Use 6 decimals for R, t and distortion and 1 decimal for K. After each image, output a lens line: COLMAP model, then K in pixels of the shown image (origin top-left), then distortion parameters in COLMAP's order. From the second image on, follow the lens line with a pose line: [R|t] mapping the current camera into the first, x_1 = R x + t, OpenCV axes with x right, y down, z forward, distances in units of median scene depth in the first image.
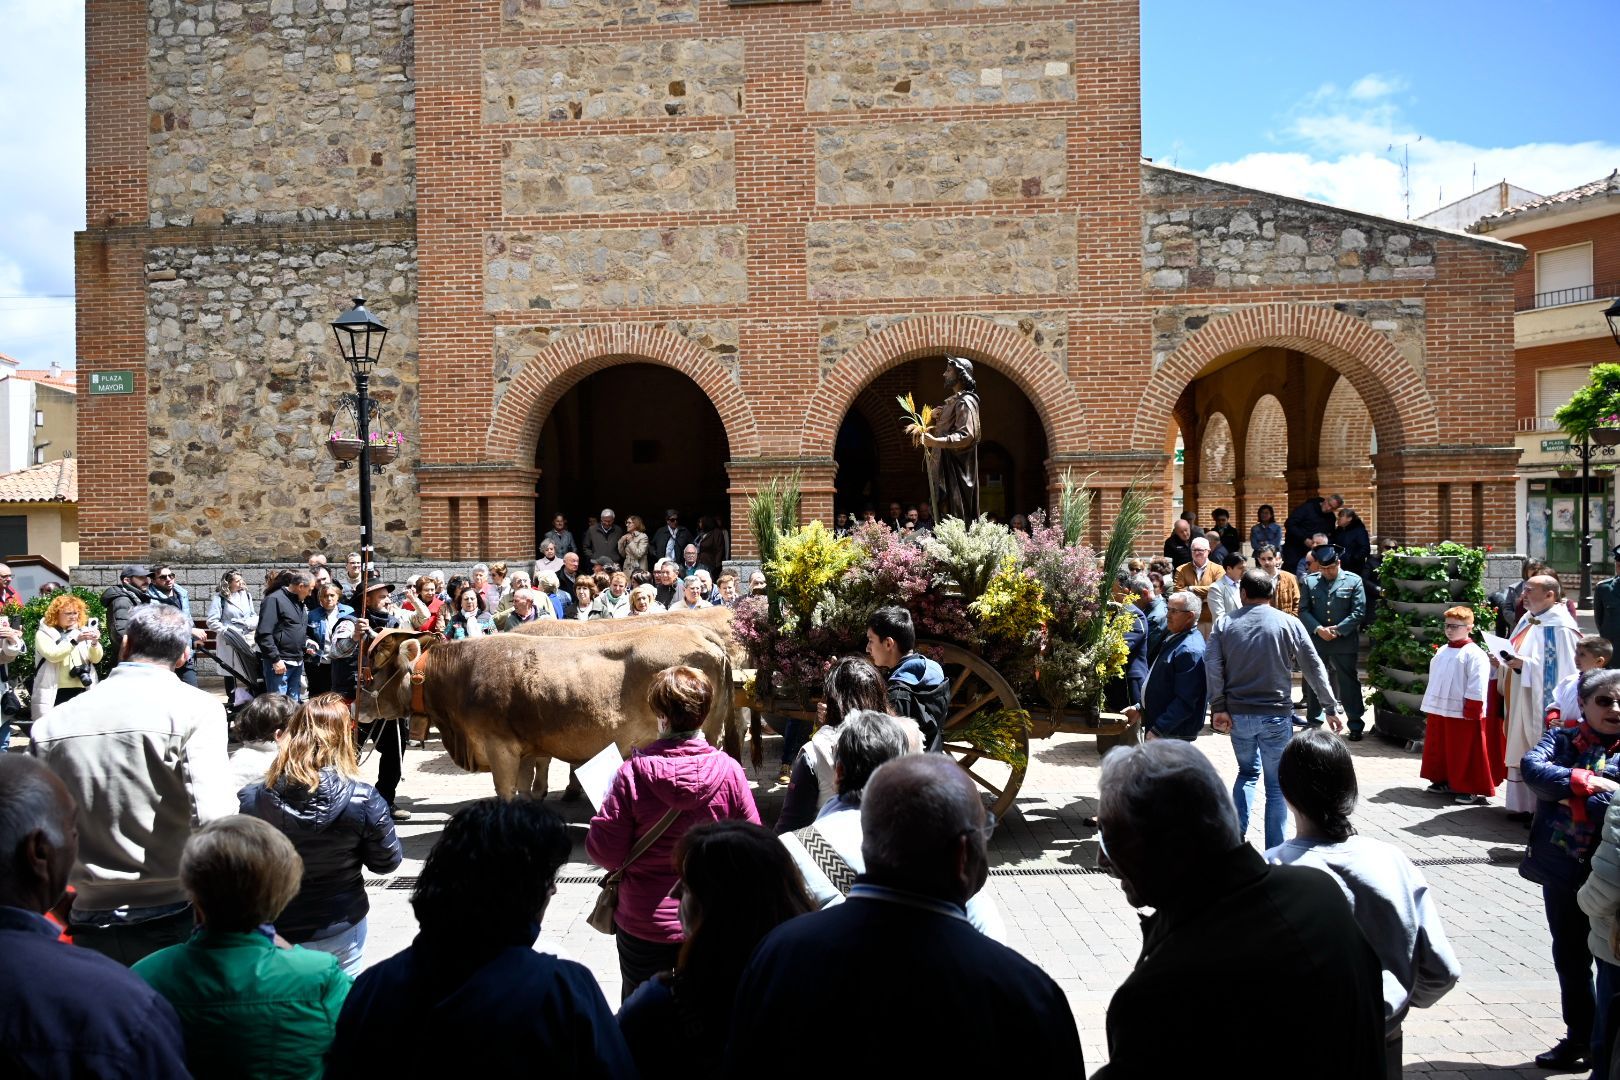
lens RADIAL K [[1072.9, 0, 806.4], [0, 1072.9, 540.2], [0, 0, 1]] dist [0.004017, -0.009079]
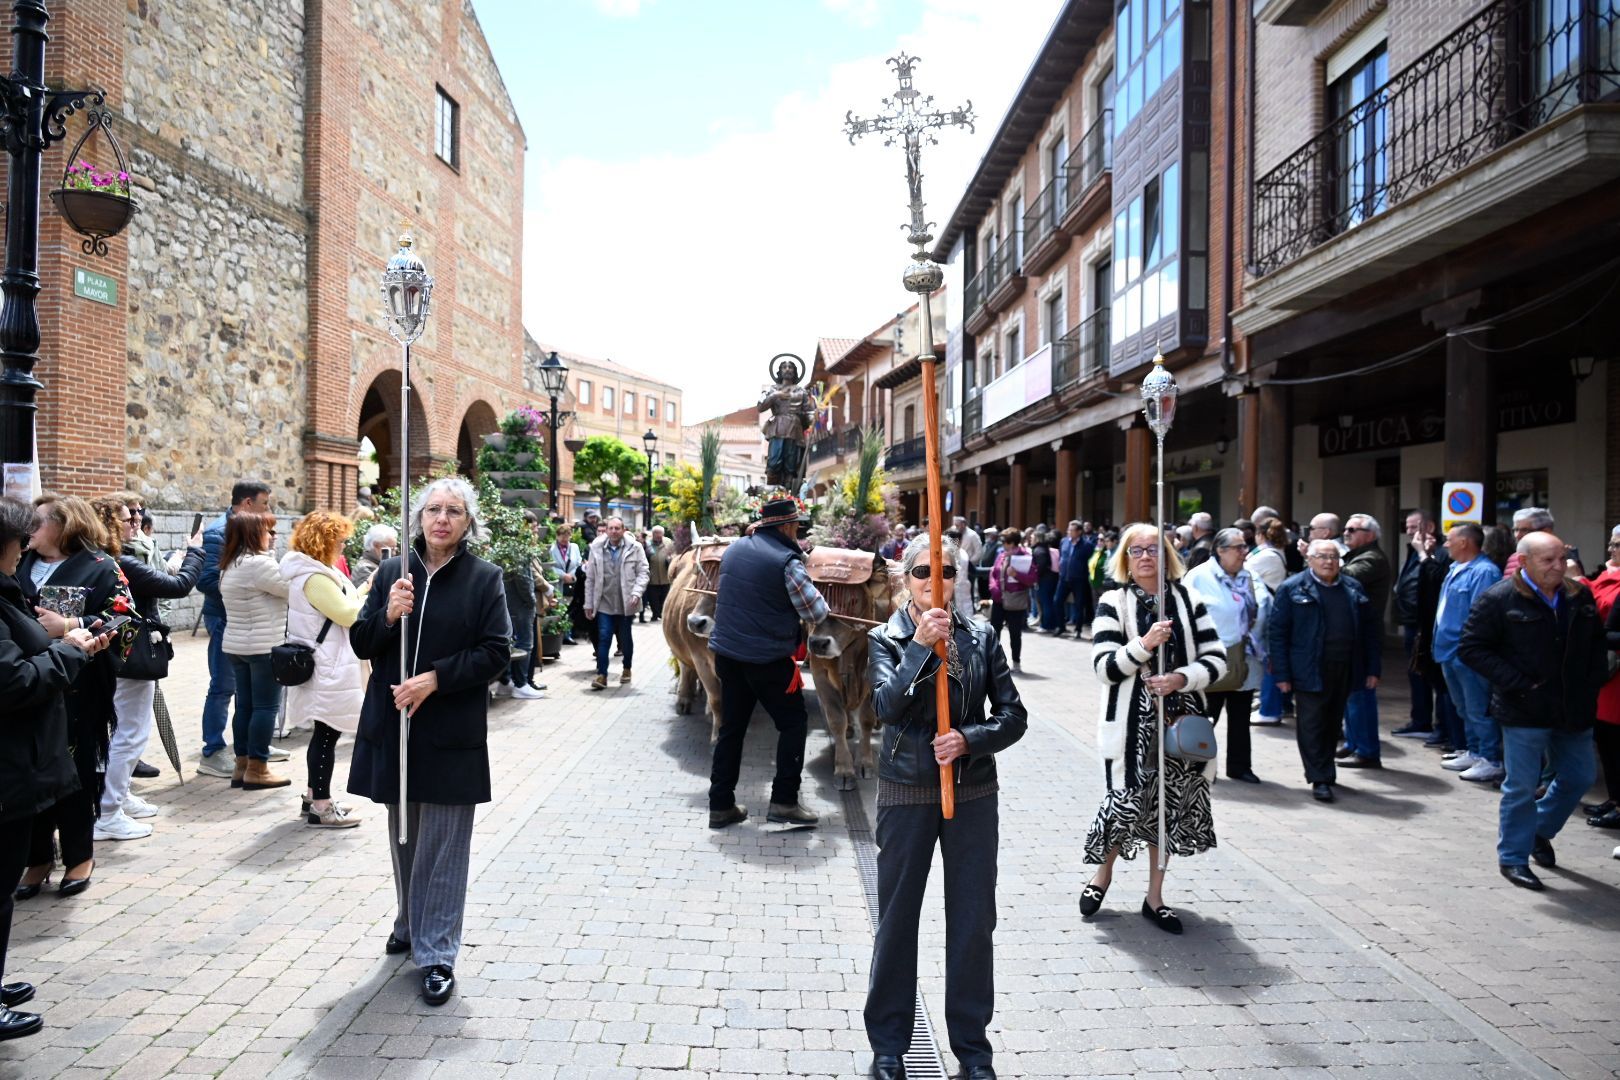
lens RADIAL K [[1072.9, 0, 806.4], [0, 1072.9, 540.2], [0, 0, 1]] dist [0.004017, -0.009079]
pose [[-0.017839, 0.008284, 0.999807, -1.589530], [-0.000583, 0.999965, -0.008295, 0.058306], [-0.999841, -0.000731, -0.017834, 0.502084]]
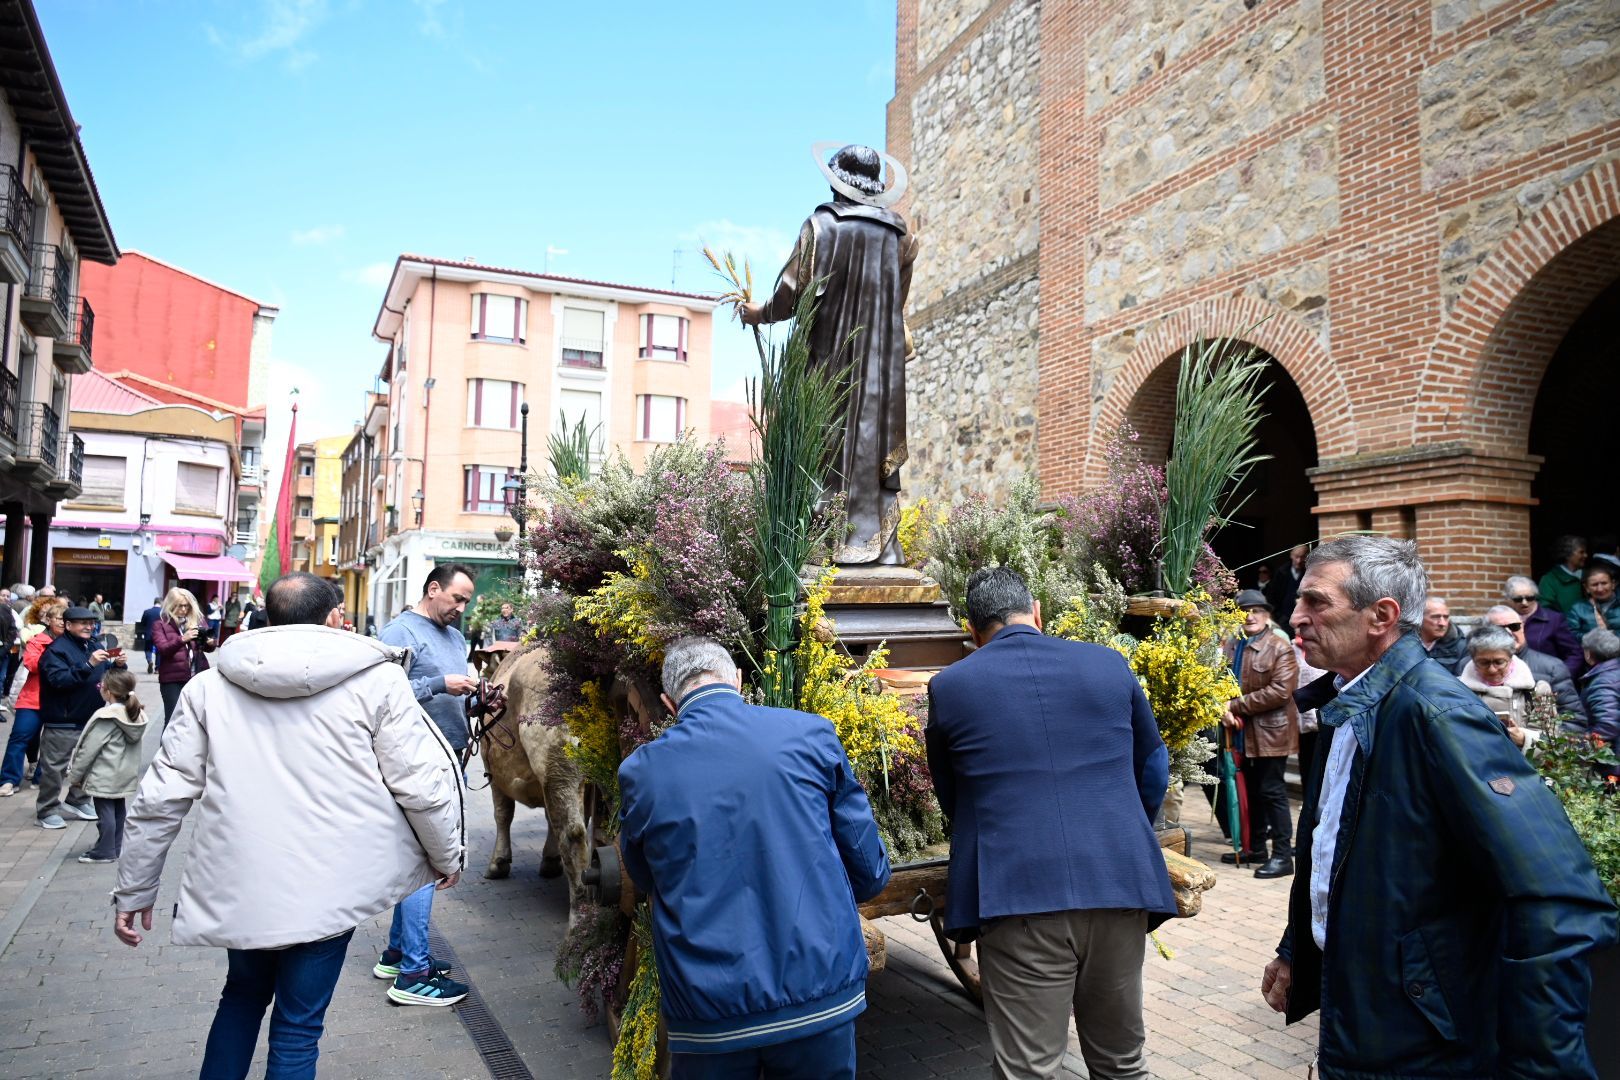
lens RADIAL K [[1066.9, 0, 810.0], [0, 1066.9, 540.0], [0, 0, 1]] dist [-0.001289, -0.002243]
pose [[0.469302, -0.039816, -0.882140, 0.366662], [-0.036434, 0.997259, -0.064395, 0.026745], [0.882286, 0.062361, 0.466565, 0.415037]]
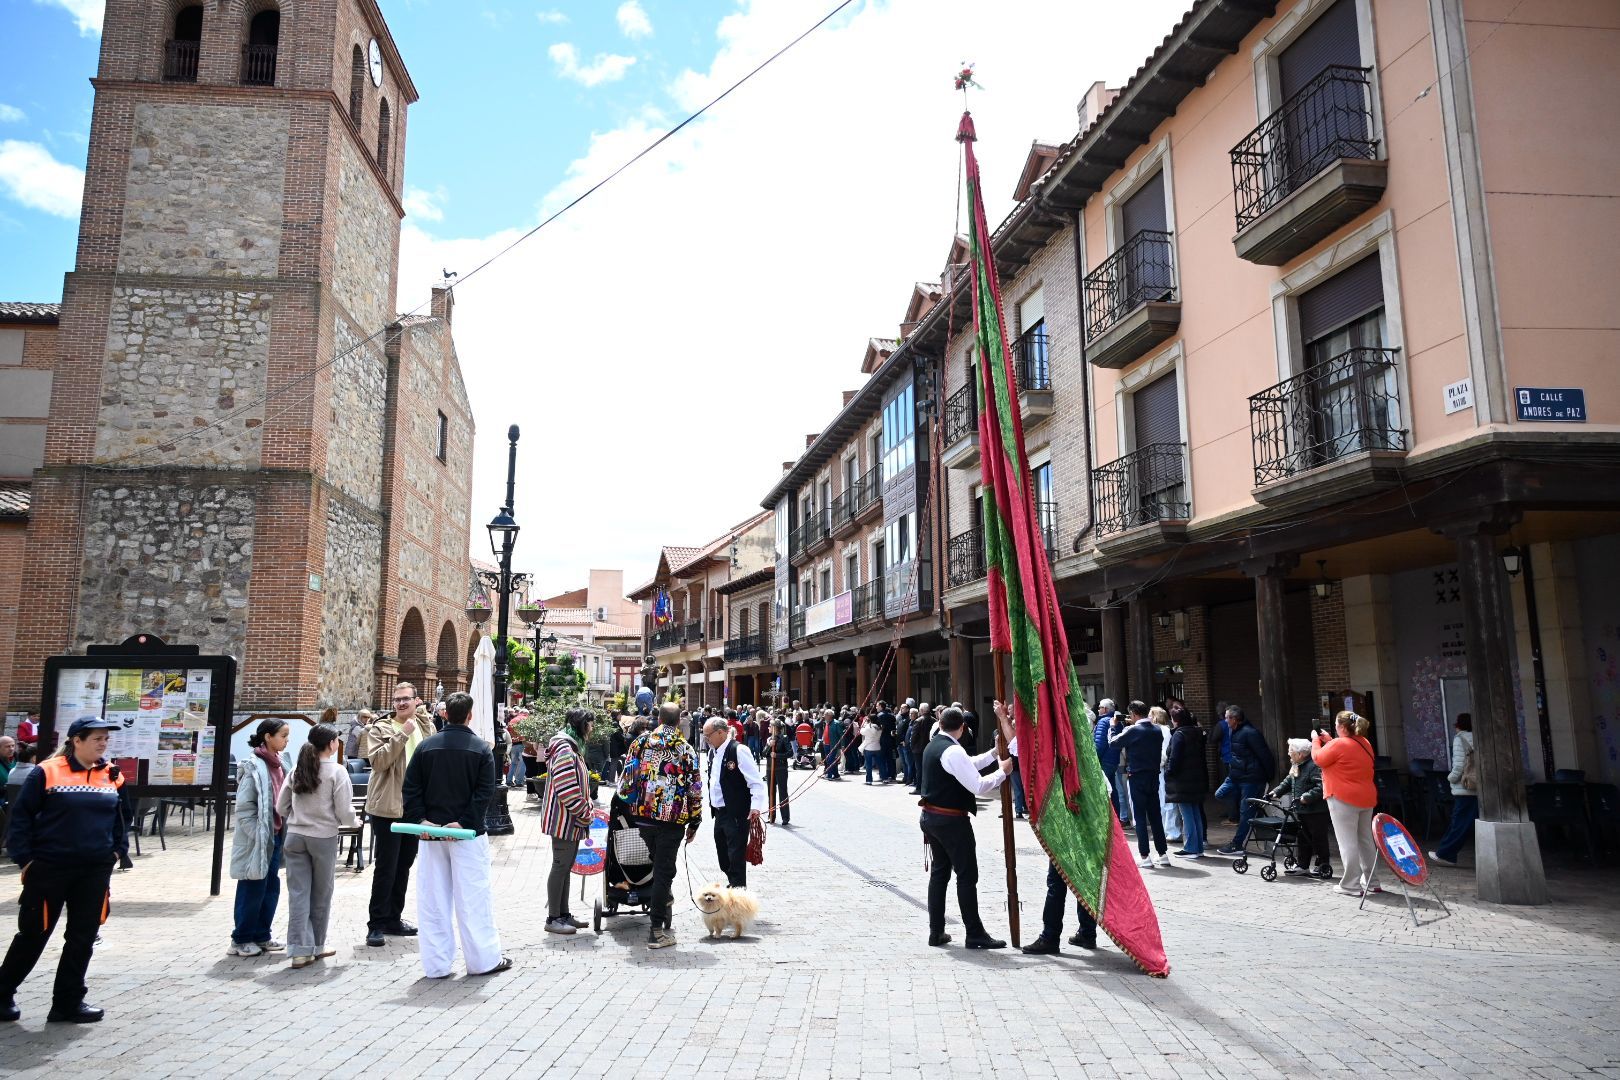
lens RADIAL K [[1072.9, 0, 806.4], [0, 1072.9, 540.2], [0, 0, 1]] dist [0.004017, -0.009079]
pose [[-0.196967, 0.164383, 0.966531, -2.321222], [0.021404, 0.986330, -0.163389, 0.050130], [-0.980176, -0.011494, -0.197793, 0.684059]]
